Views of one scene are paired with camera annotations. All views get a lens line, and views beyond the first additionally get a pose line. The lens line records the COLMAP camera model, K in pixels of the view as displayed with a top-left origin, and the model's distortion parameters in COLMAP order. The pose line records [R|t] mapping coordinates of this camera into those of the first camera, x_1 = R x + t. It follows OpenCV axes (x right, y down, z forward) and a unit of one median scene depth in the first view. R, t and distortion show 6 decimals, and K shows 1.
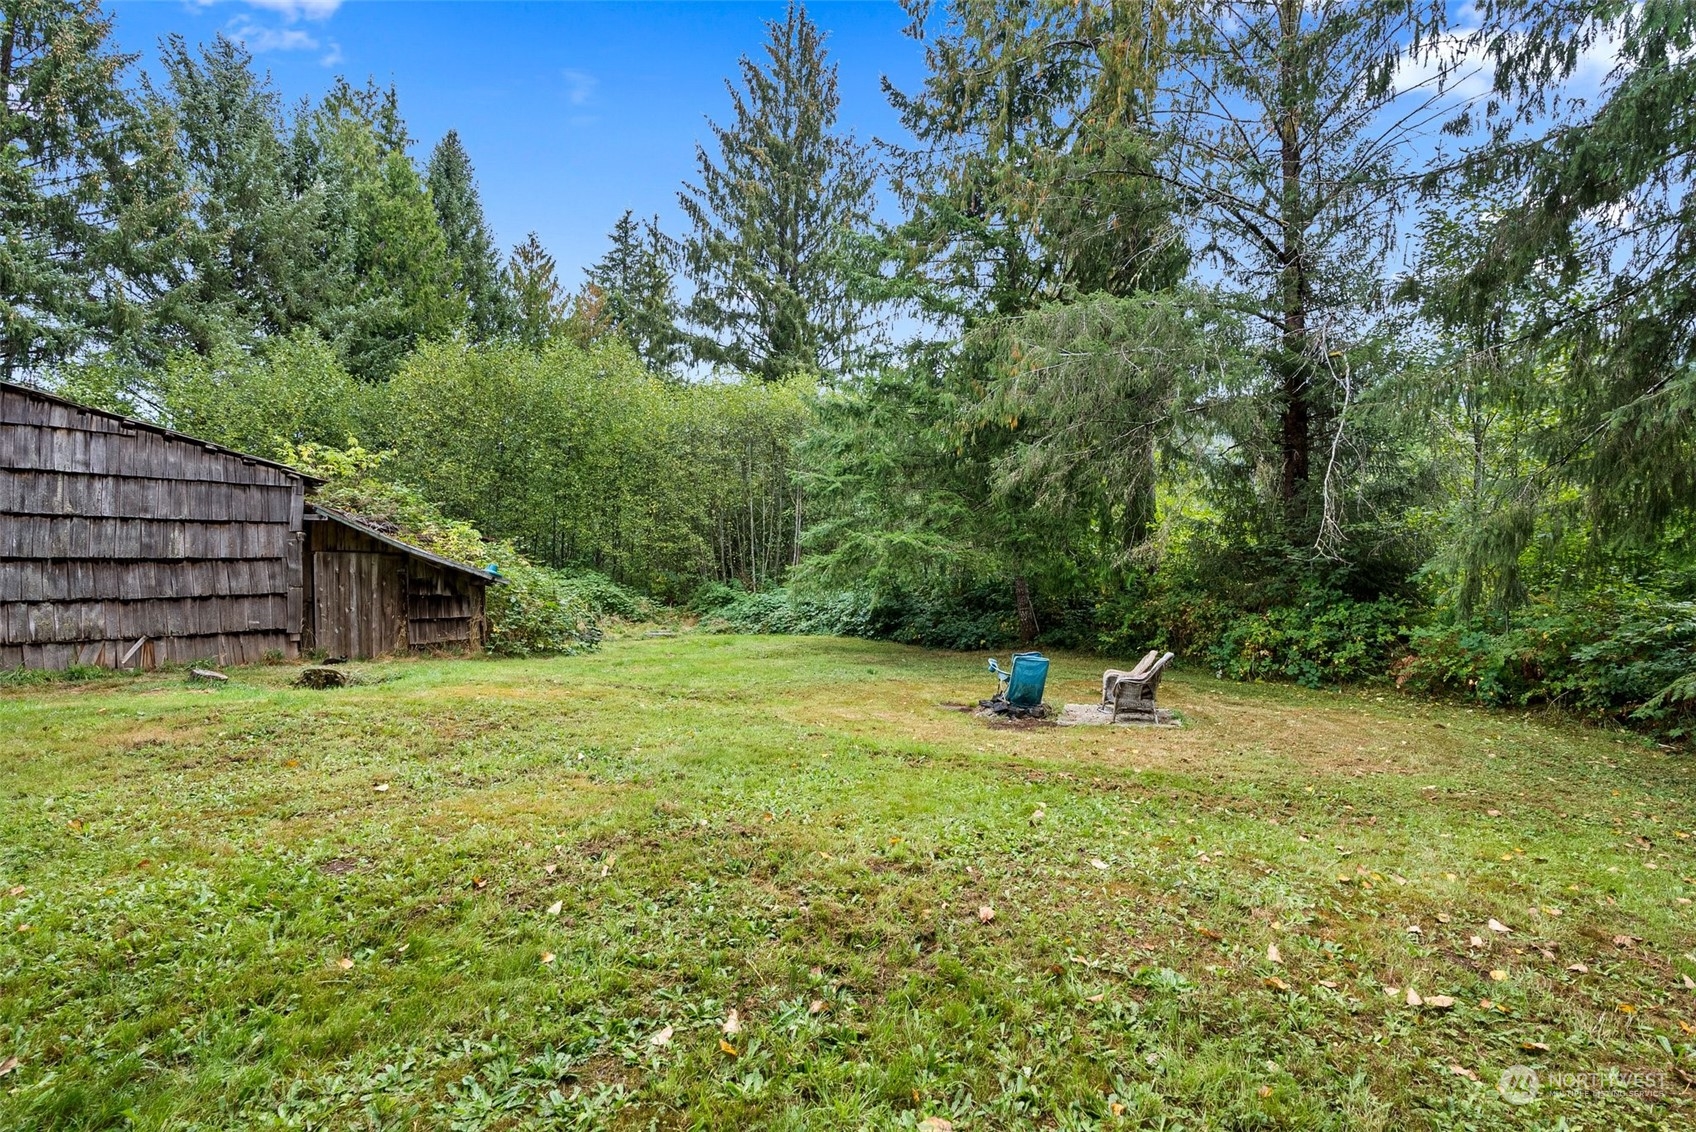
lens RADIAL K [[769.3, 0, 847.6], [0, 769.3, 568.3], [0, 0, 1]] dist [-0.008691, 0.001337]
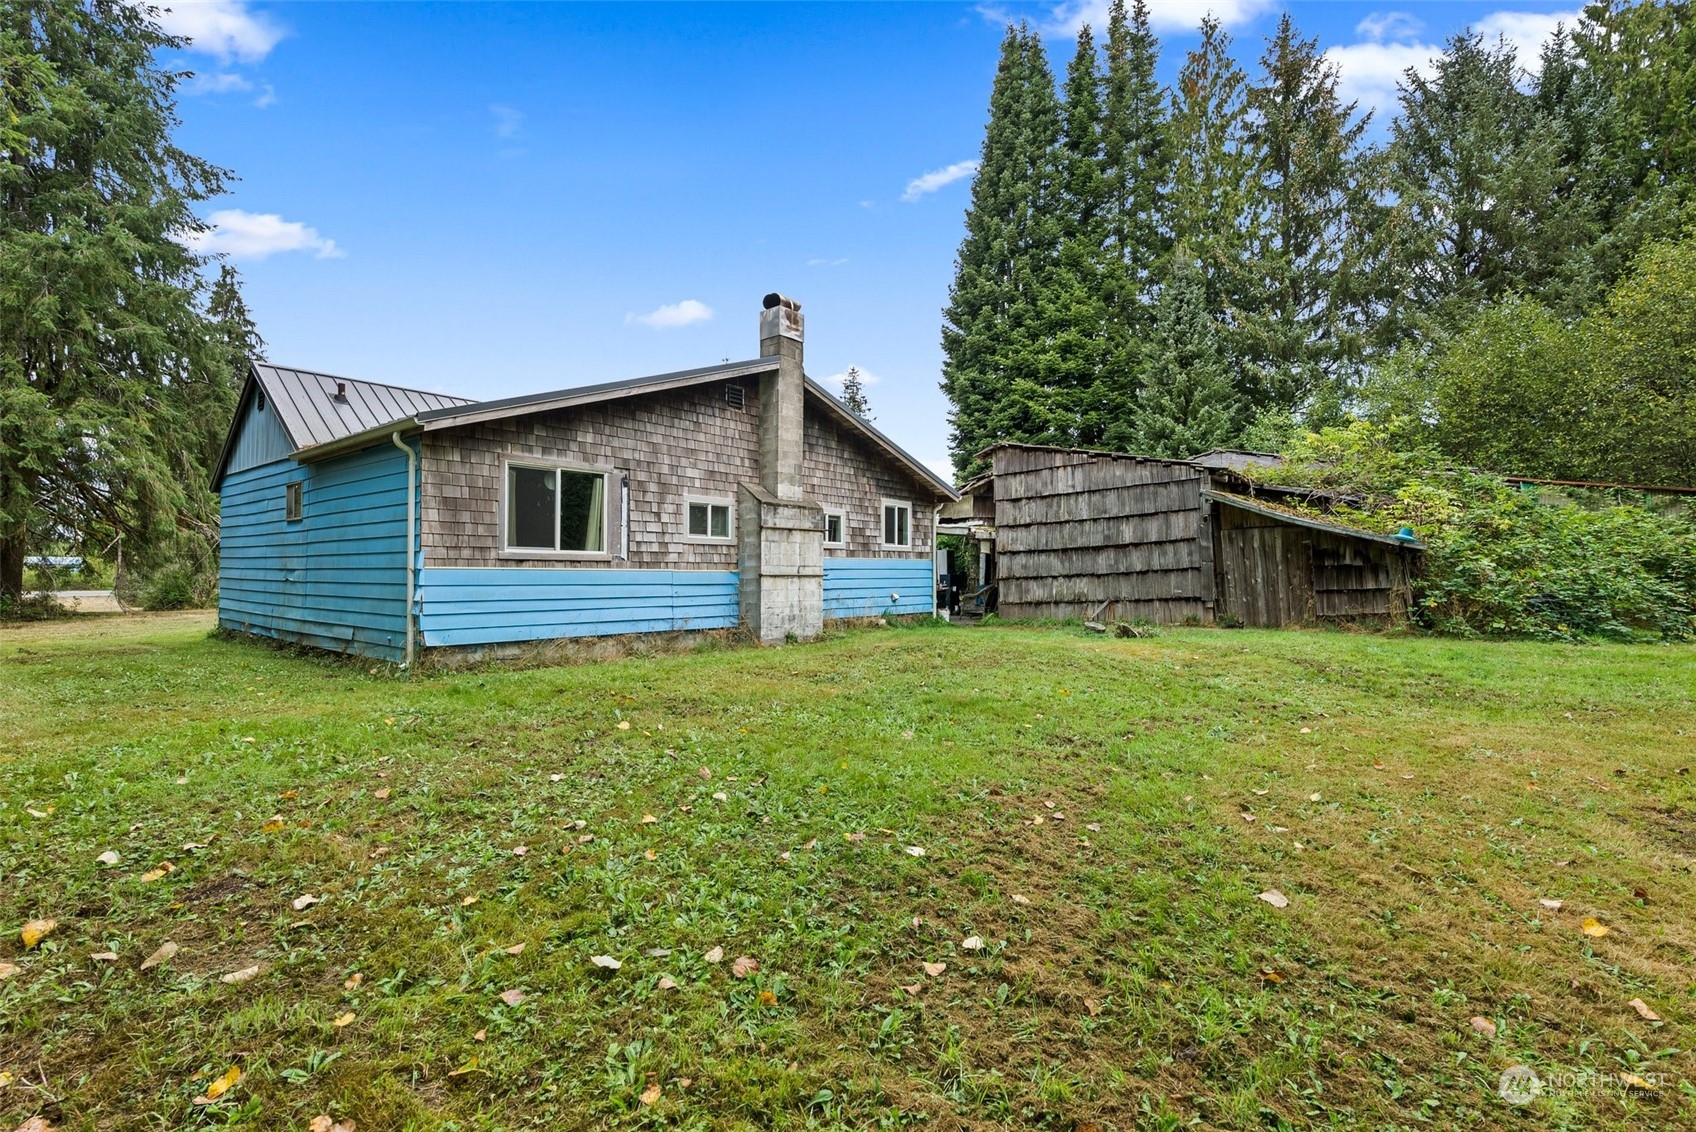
lens RADIAL K [[769.3, 0, 847.7], [0, 769.3, 568.2], [0, 0, 1]] dist [-0.008691, 0.001337]
pose [[0.061843, -0.017493, -0.997933, 0.460741], [0.057308, 0.998259, -0.013947, 0.020592], [0.996439, -0.056327, 0.062738, 0.397165]]
